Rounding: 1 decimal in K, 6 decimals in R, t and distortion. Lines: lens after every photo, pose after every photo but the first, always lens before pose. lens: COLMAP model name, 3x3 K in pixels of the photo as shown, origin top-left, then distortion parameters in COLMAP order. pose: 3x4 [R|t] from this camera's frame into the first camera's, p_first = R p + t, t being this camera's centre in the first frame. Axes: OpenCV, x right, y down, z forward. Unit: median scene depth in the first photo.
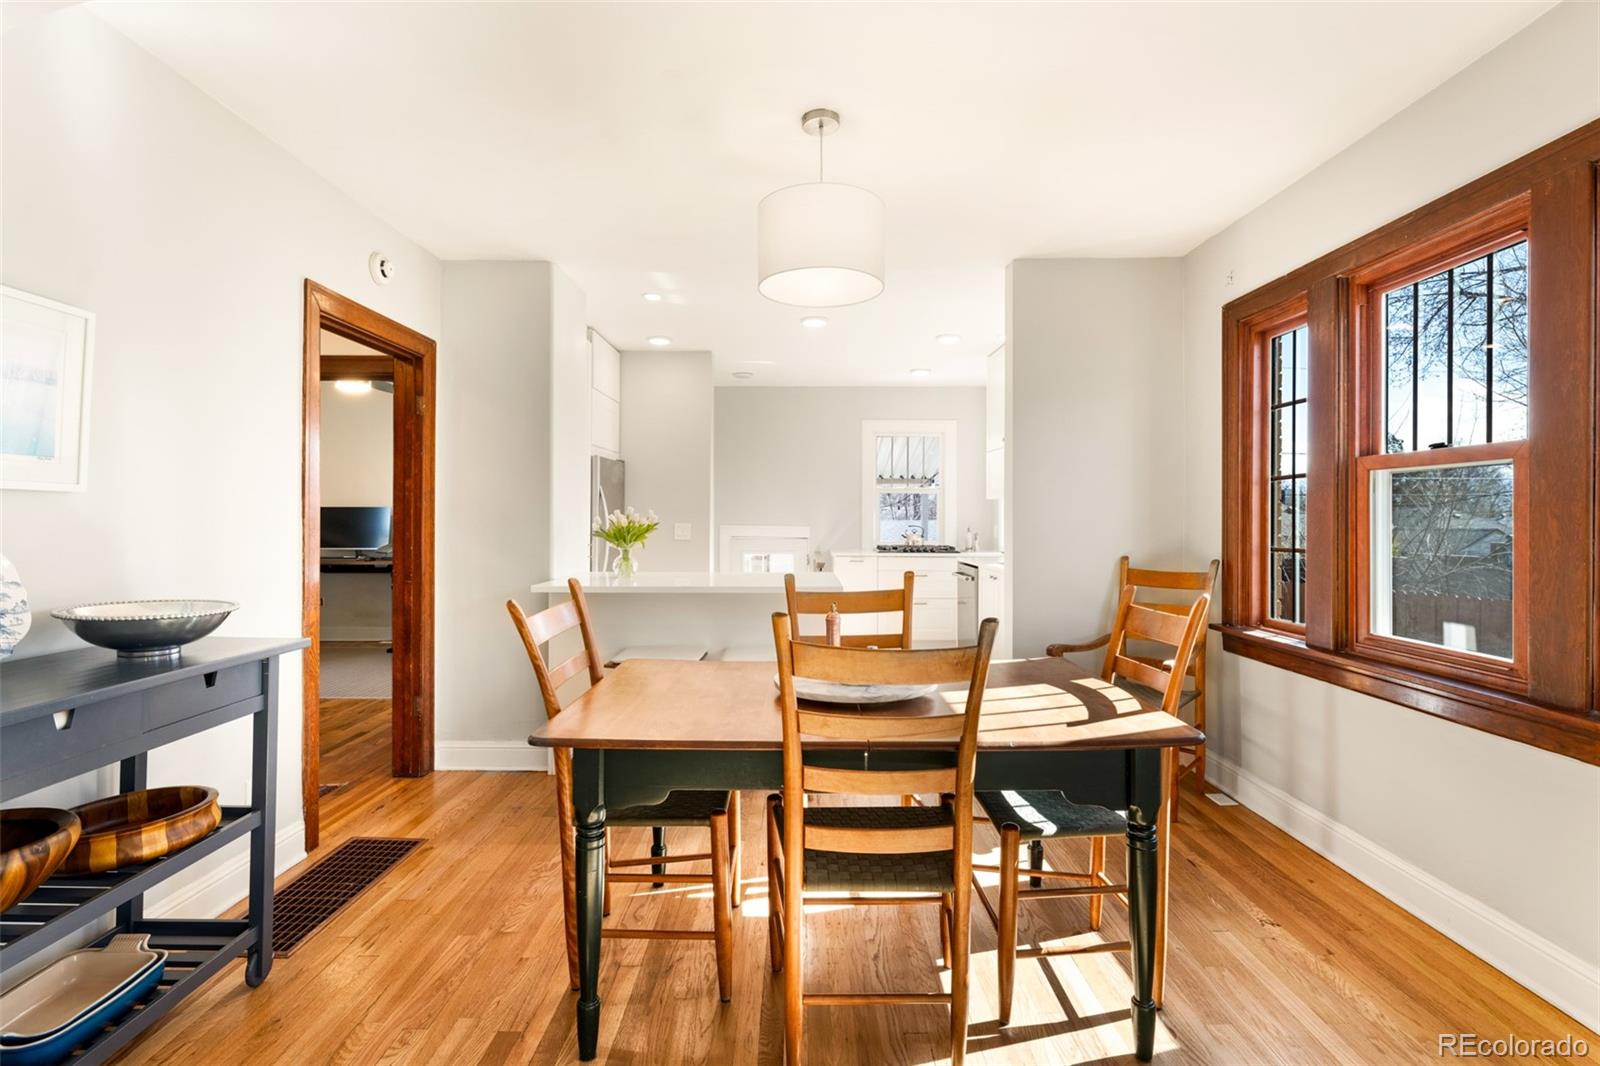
lens RADIAL K [[755.0, 0, 810.7], [0, 755.0, 517.2], [0, 0, 1]] dist [0.000540, -0.000268]
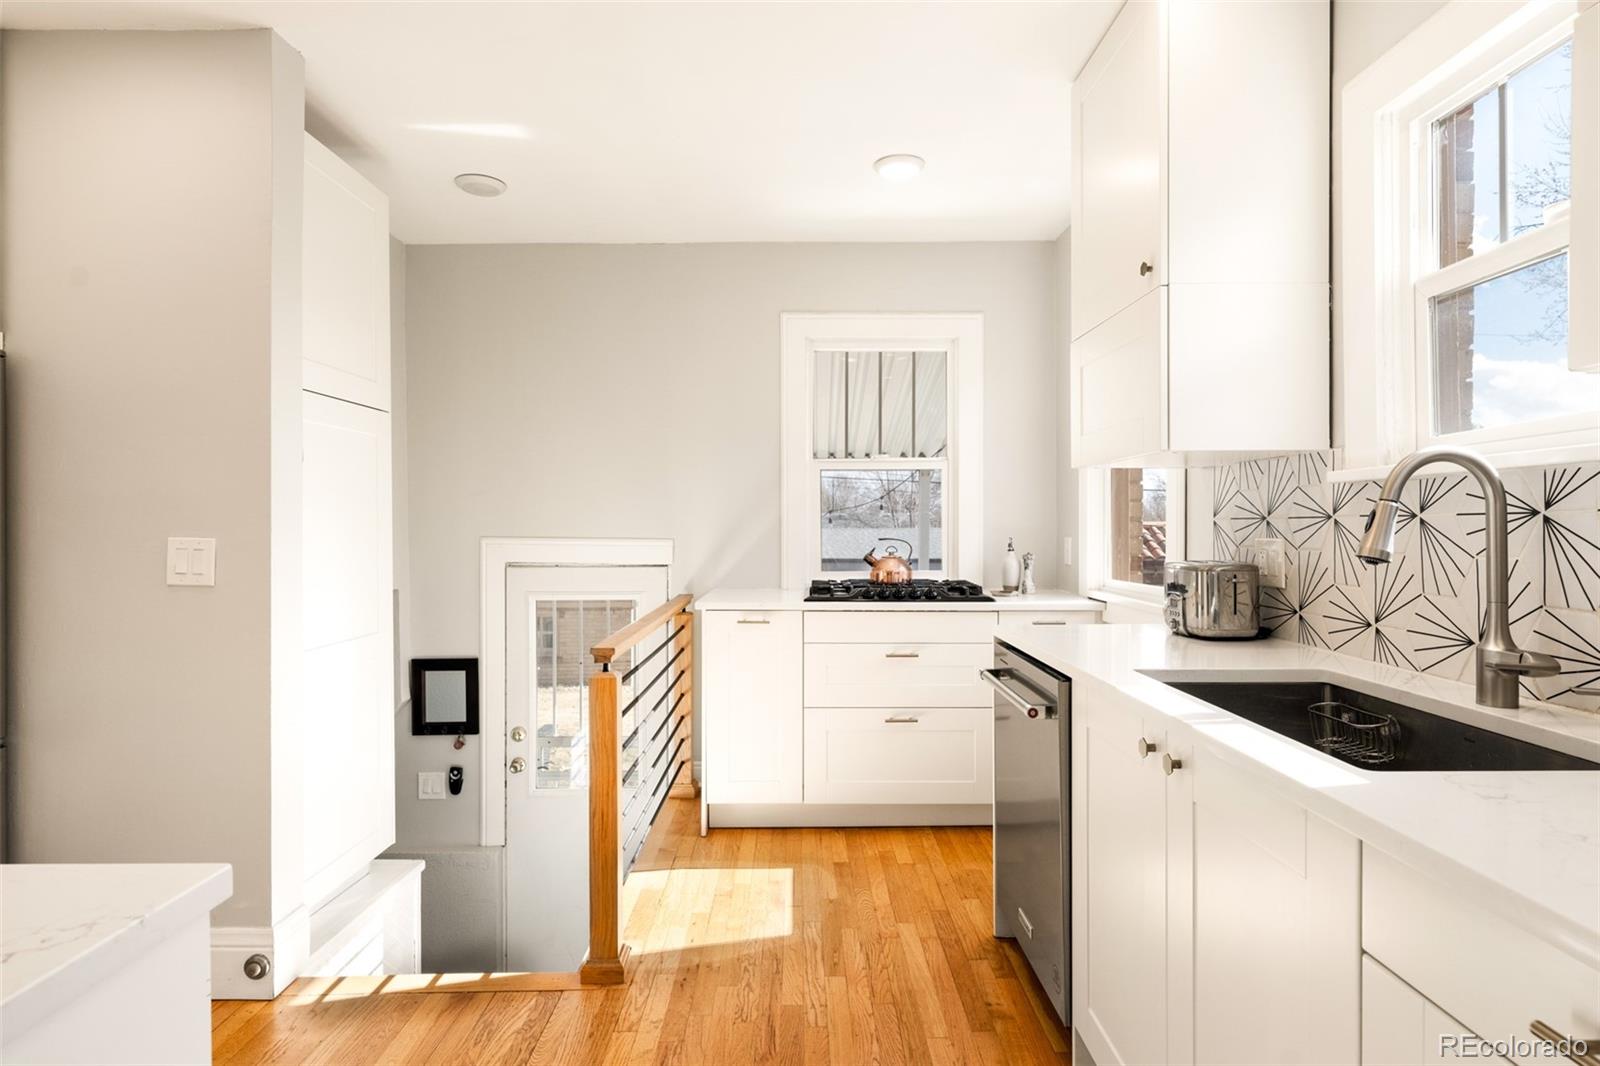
lens RADIAL K [[826.5, 0, 802.7], [0, 826.5, 532.8], [0, 0, 1]] dist [0.002900, 0.000125]
pose [[0.999974, -0.004533, -0.005679, 0.203570], [0.004590, 0.999939, 0.010049, 0.006951], [0.005633, -0.010075, 0.999933, 1.172605]]
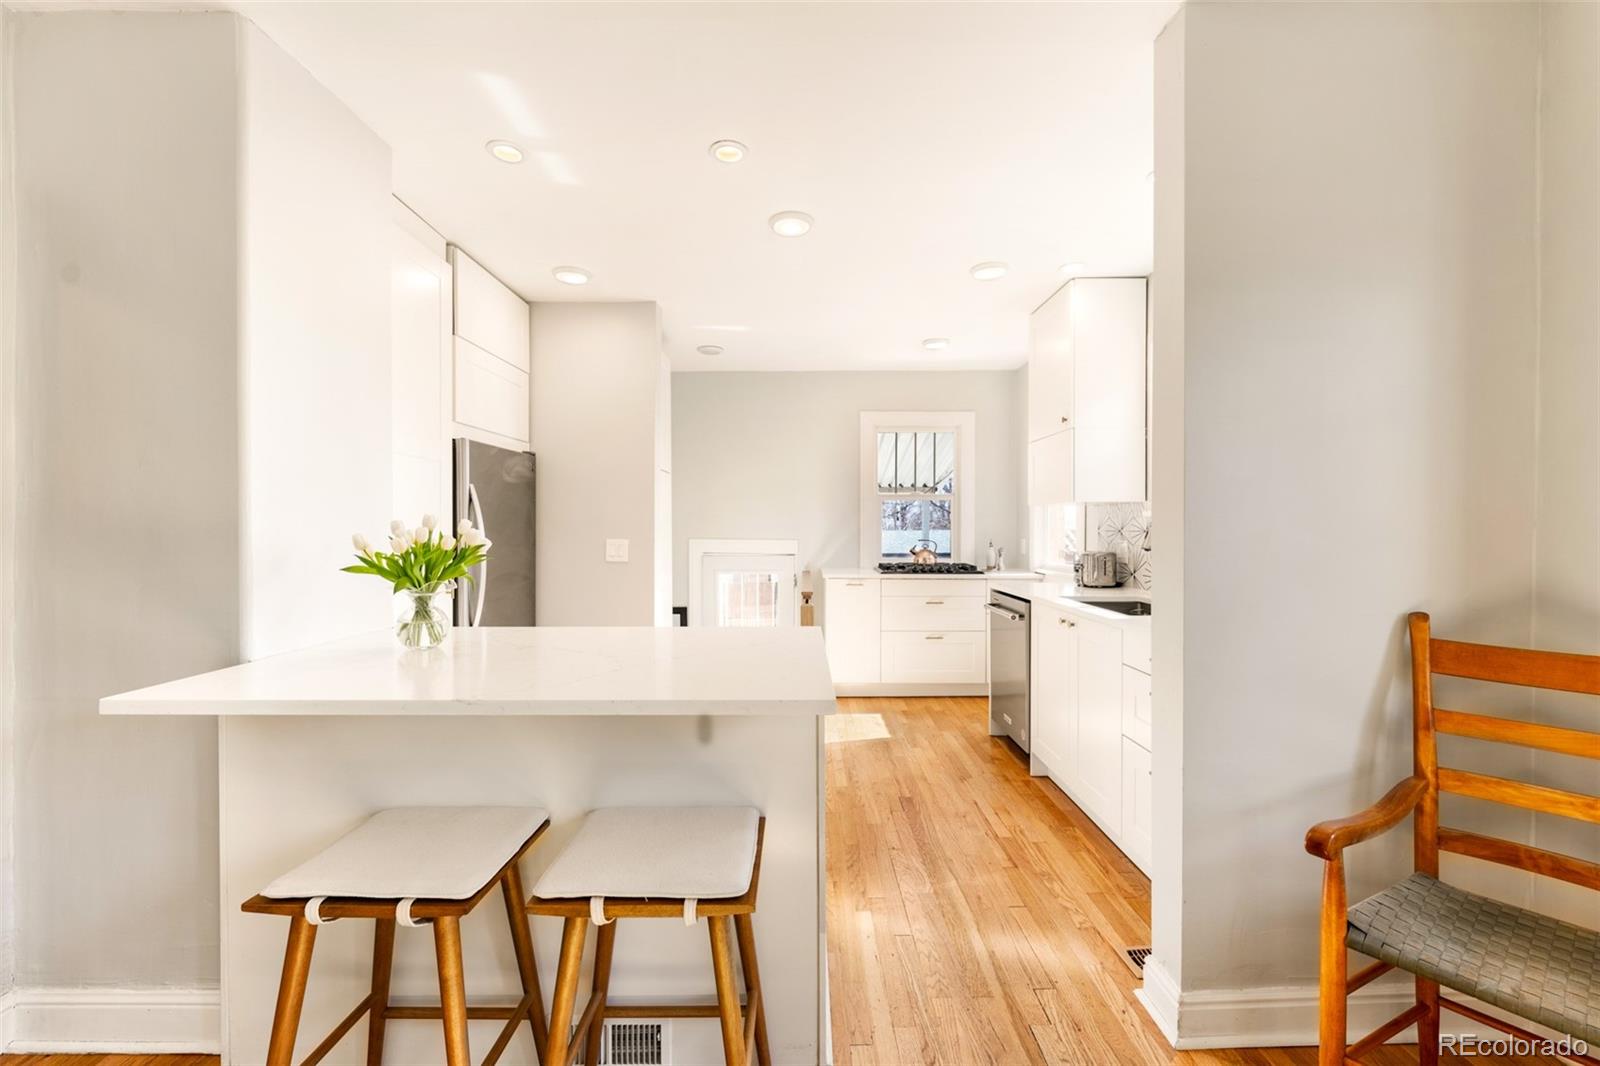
lens RADIAL K [[639.1, 0, 807.5], [0, 639.1, 535.5], [0, 0, 1]] dist [-0.001648, 0.000405]
pose [[0.999981, -0.002830, -0.005392, 0.031704], [0.002902, 0.999905, 0.013445, -0.006058], [0.005354, -0.013460, 0.999895, 0.716375]]
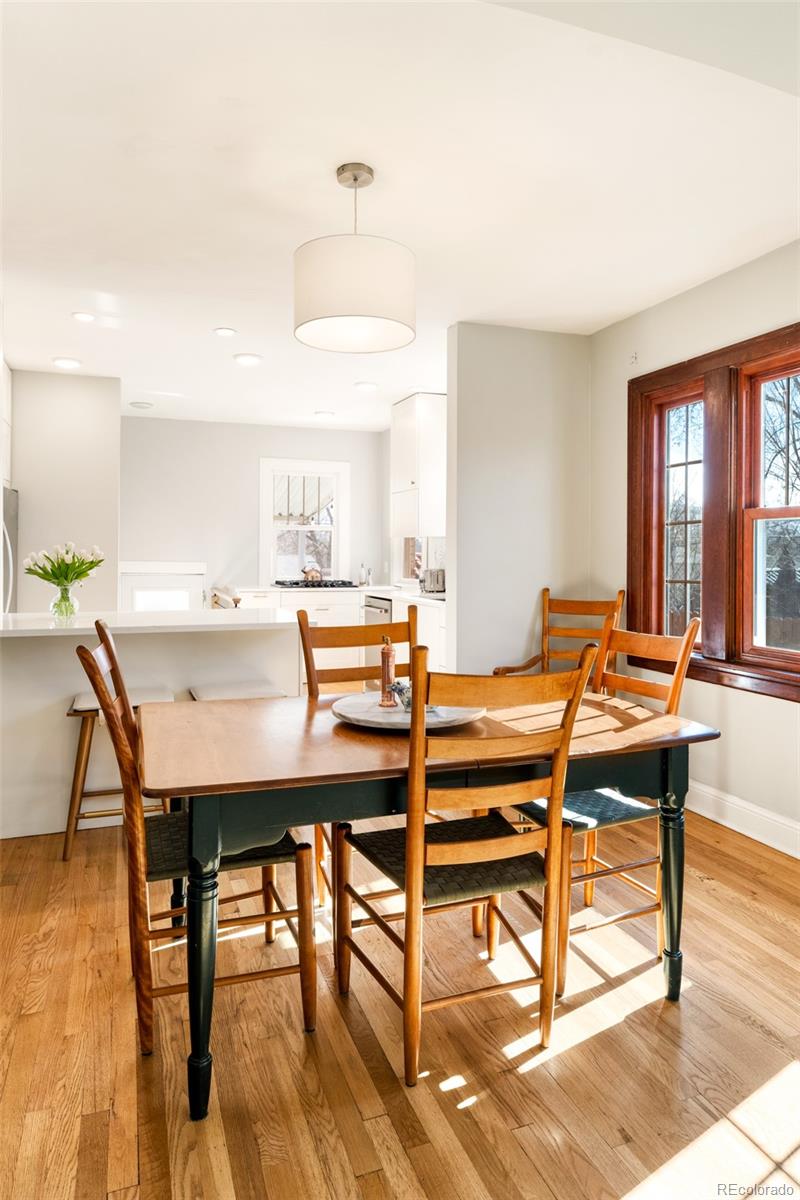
lens RADIAL K [[732.0, 0, 401.2], [0, 732.0, 554.2], [0, 0, 1]] dist [0.002474, -0.003267]
pose [[0.940598, 0.002145, 0.339515, -0.213185], [-0.002853, 0.999995, 0.001587, -0.002056], [-0.339510, -0.002462, 0.940599, 0.020206]]
